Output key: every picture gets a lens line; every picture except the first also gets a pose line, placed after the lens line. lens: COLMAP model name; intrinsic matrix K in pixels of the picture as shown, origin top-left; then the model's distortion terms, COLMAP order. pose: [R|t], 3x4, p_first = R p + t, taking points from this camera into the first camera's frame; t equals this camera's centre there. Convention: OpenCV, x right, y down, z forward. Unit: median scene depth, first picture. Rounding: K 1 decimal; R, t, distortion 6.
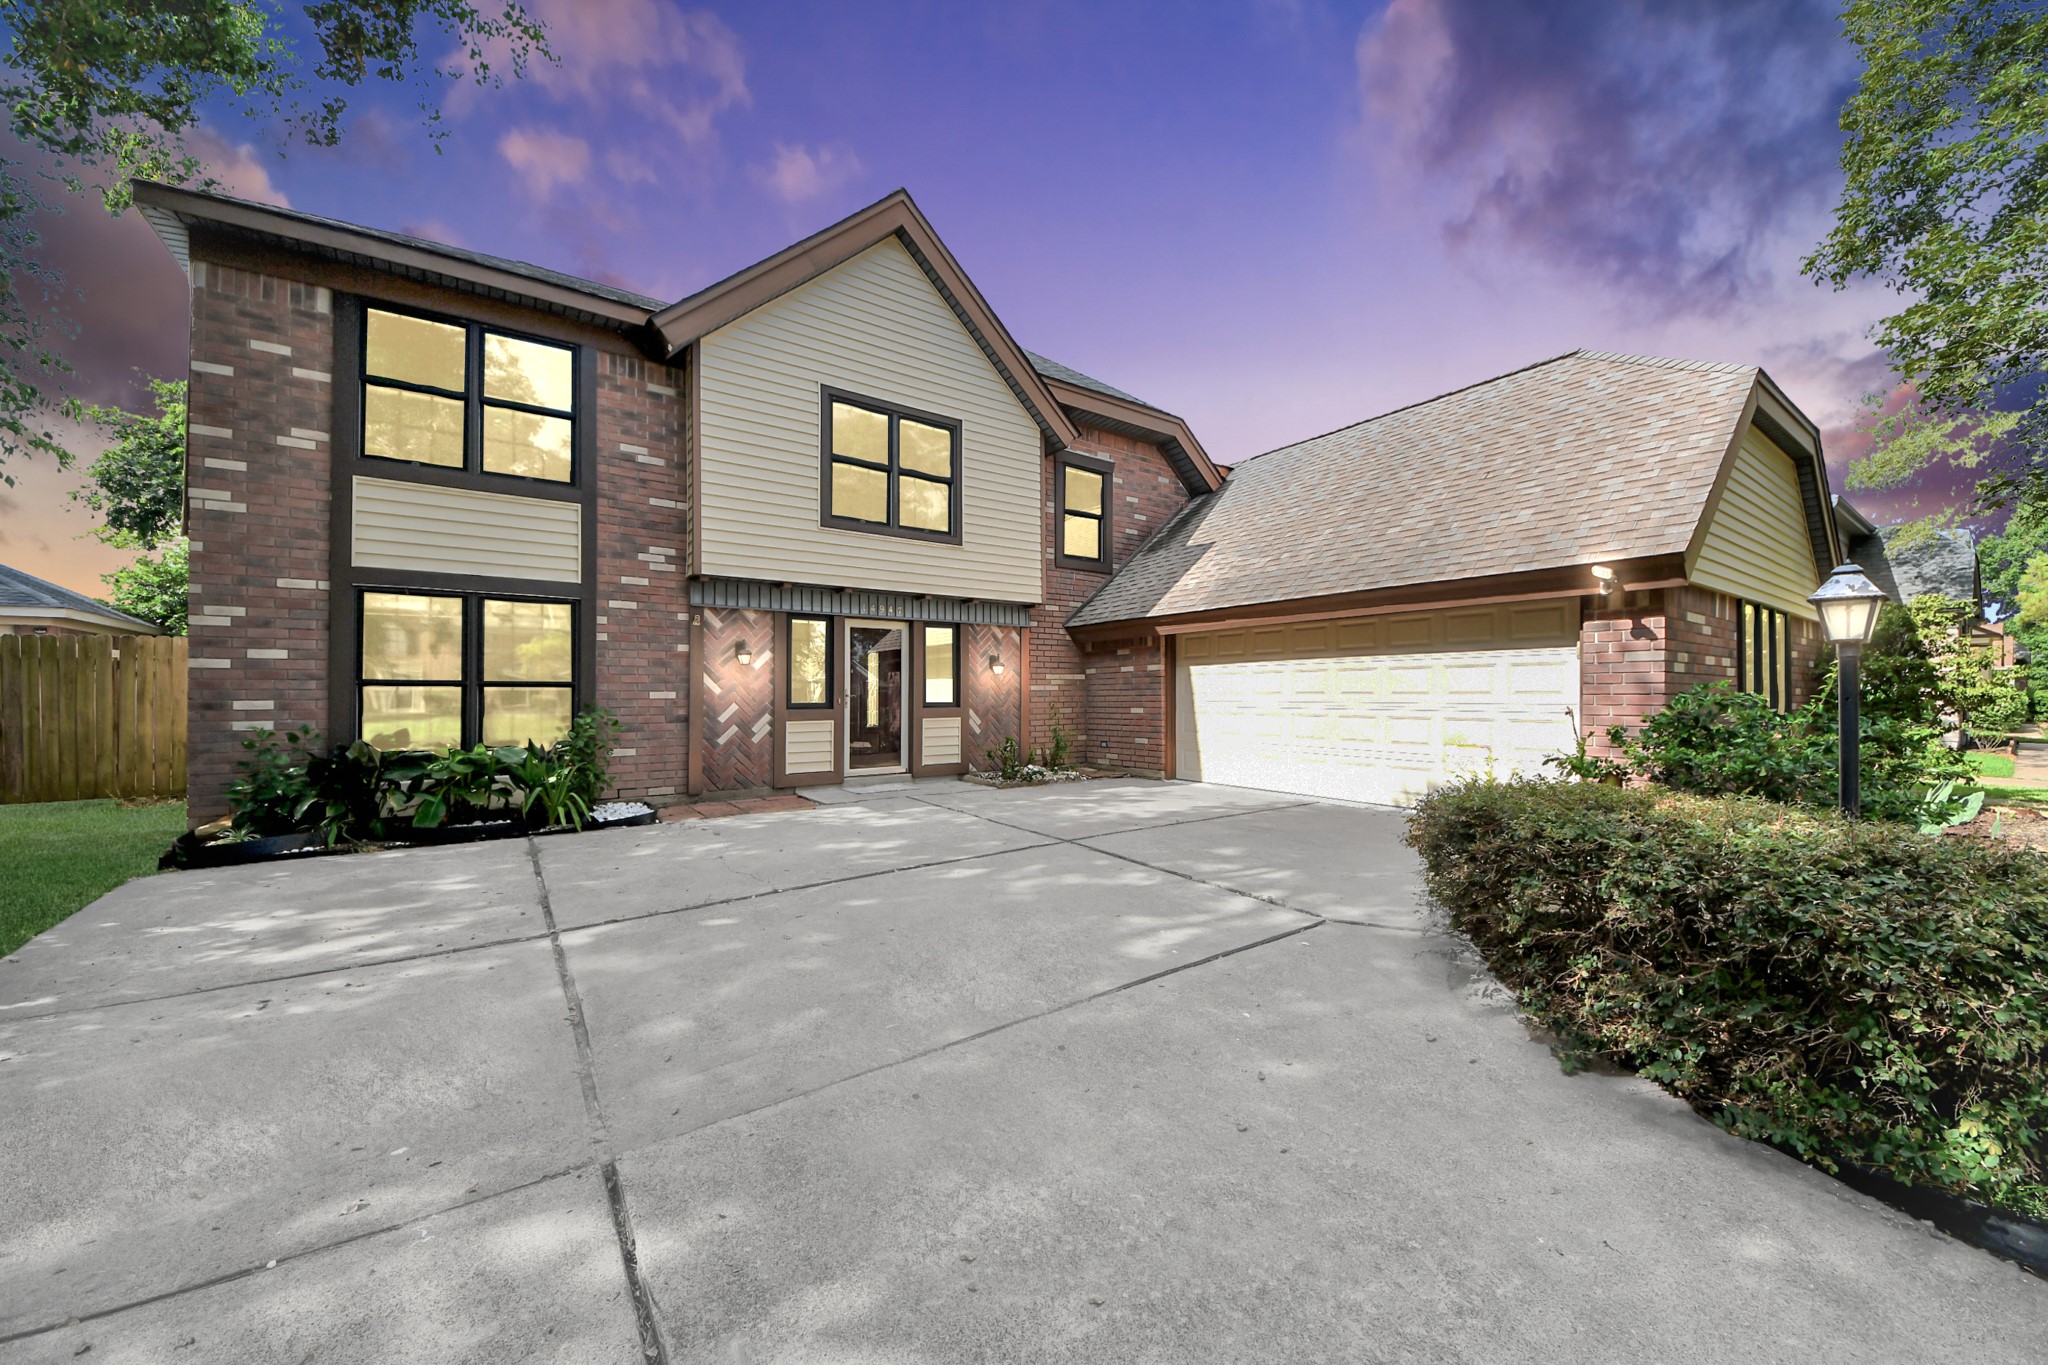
lens RADIAL K [[737.6, 0, 1031.3], [0, 737.6, 693.7], [0, 0, 1]] dist [0.000045, -0.002871]
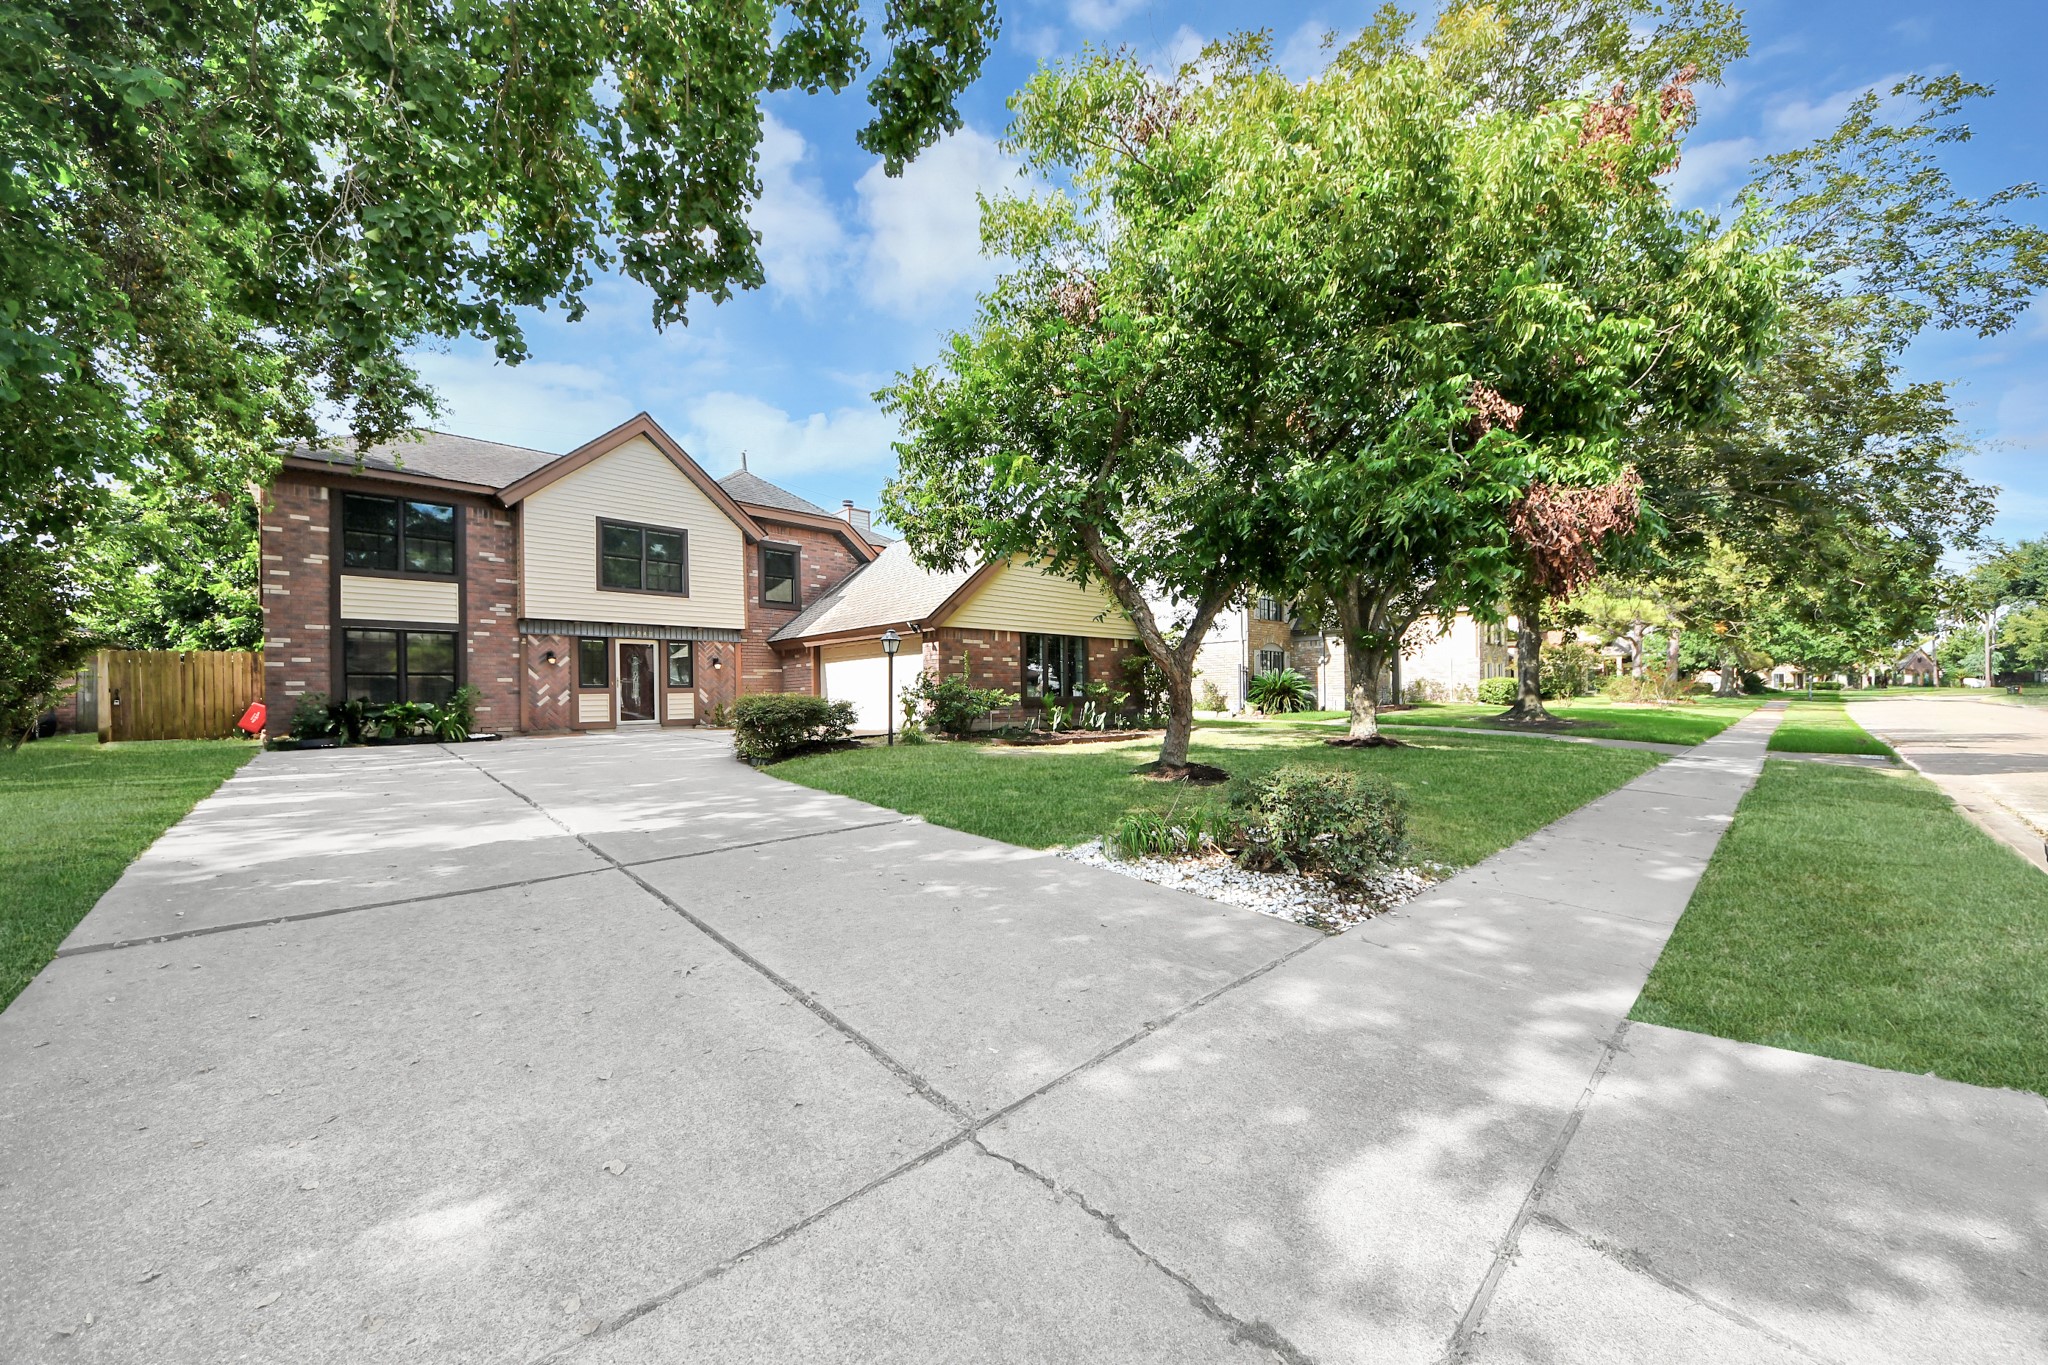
lens RADIAL K [[737.6, 0, 1061.6], [0, 737.6, 696.7], [0, 0, 1]] dist [0.000045, -0.002871]
pose [[0.983389, -0.014893, 0.180897, 0.478147], [0.014951, 0.999888, 0.001041, 0.053747], [-0.180893, 0.001681, 0.983501, -0.952743]]
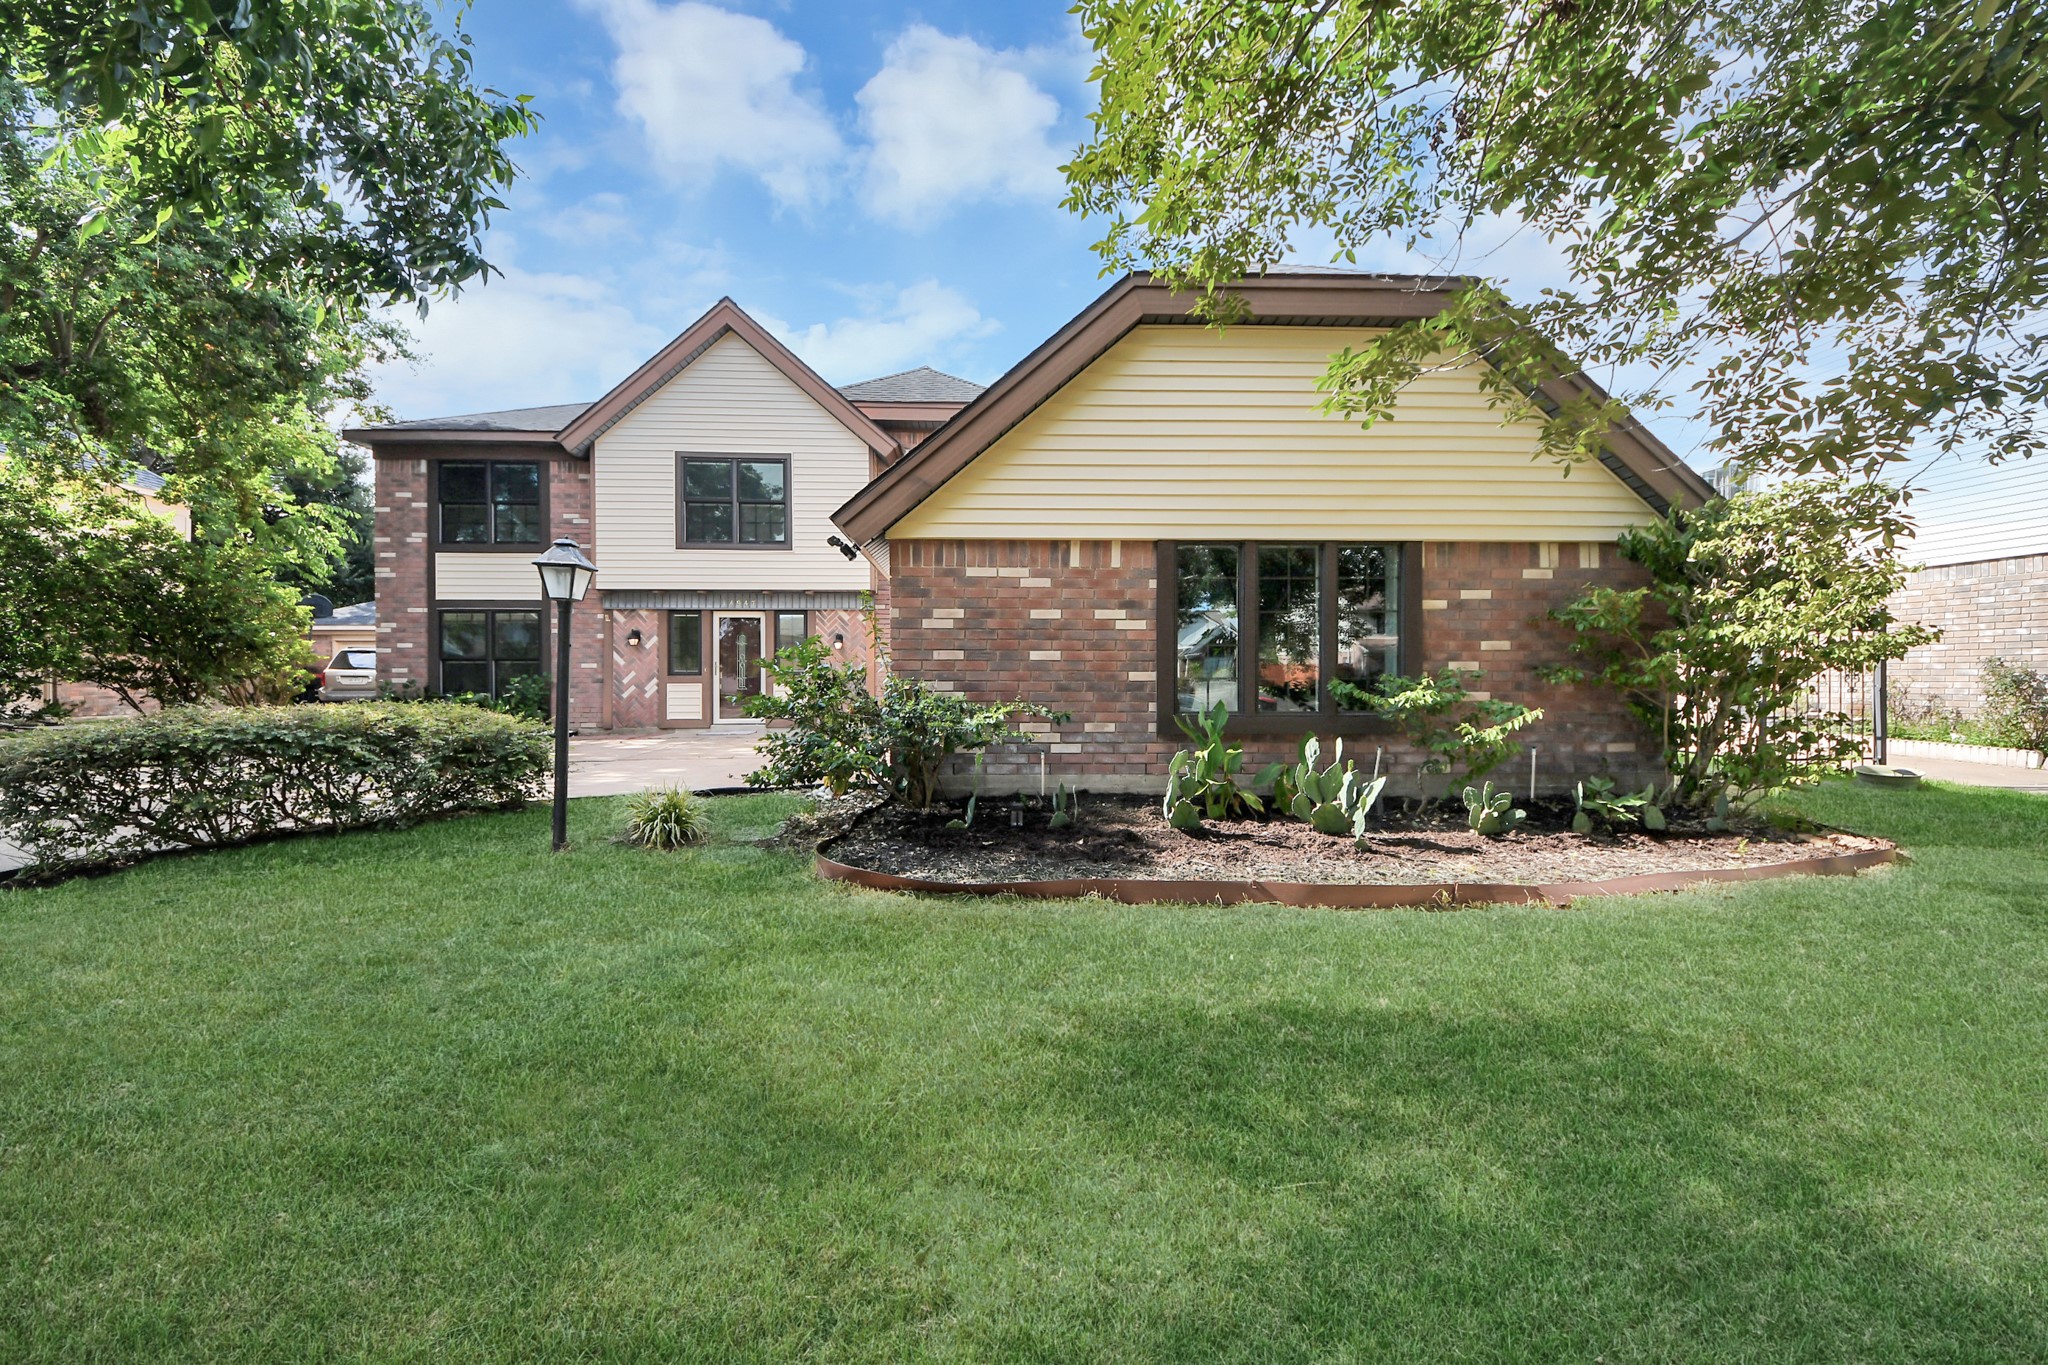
lens RADIAL K [[737.6, 0, 1024.8], [0, 737.6, 683.2], [0, 0, 1]] dist [0.000045, -0.002871]
pose [[0.839327, 0.002178, -0.543622, 0.951669], [-0.000403, 0.999994, 0.003385, 0.027585], [0.543626, -0.002622, 0.839323, 0.135989]]
